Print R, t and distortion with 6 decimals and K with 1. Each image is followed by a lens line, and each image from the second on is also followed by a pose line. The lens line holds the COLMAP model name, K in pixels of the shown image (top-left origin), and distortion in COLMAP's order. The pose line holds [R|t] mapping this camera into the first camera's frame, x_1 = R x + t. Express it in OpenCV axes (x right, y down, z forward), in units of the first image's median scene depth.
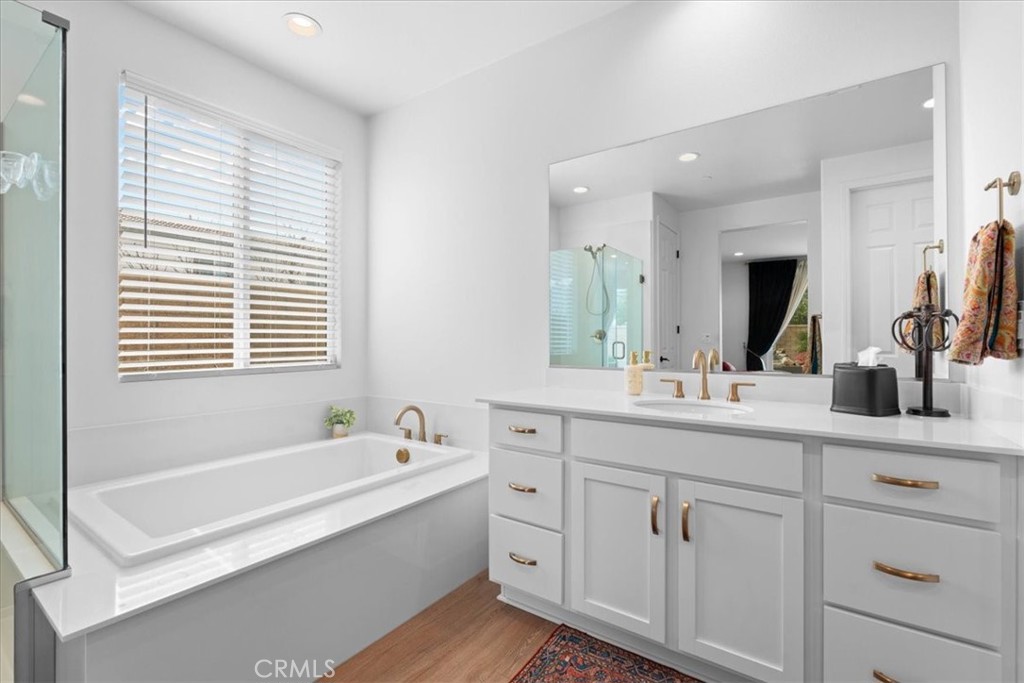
lens RADIAL K [[452.3, 0, 507.0], [0, 452.3, 337.3], [0, 0, 1]] dist [-0.004389, -0.000861]
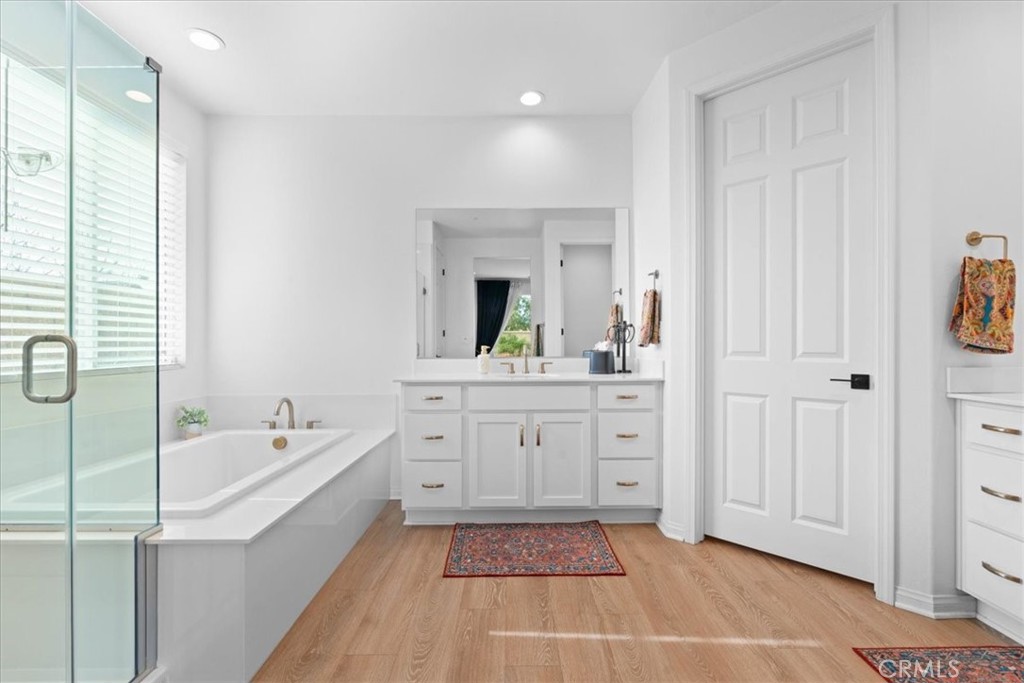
lens RADIAL K [[493.9, 0, 496.0], [0, 493.9, 343.3], [0, 0, 1]] dist [0.003436, 0.000279]
pose [[0.808259, -0.000717, 0.588827, -0.775602], [0.000878, 1.000000, 0.000013, 0.026133], [-0.588826, 0.000506, 0.808259, -0.444596]]
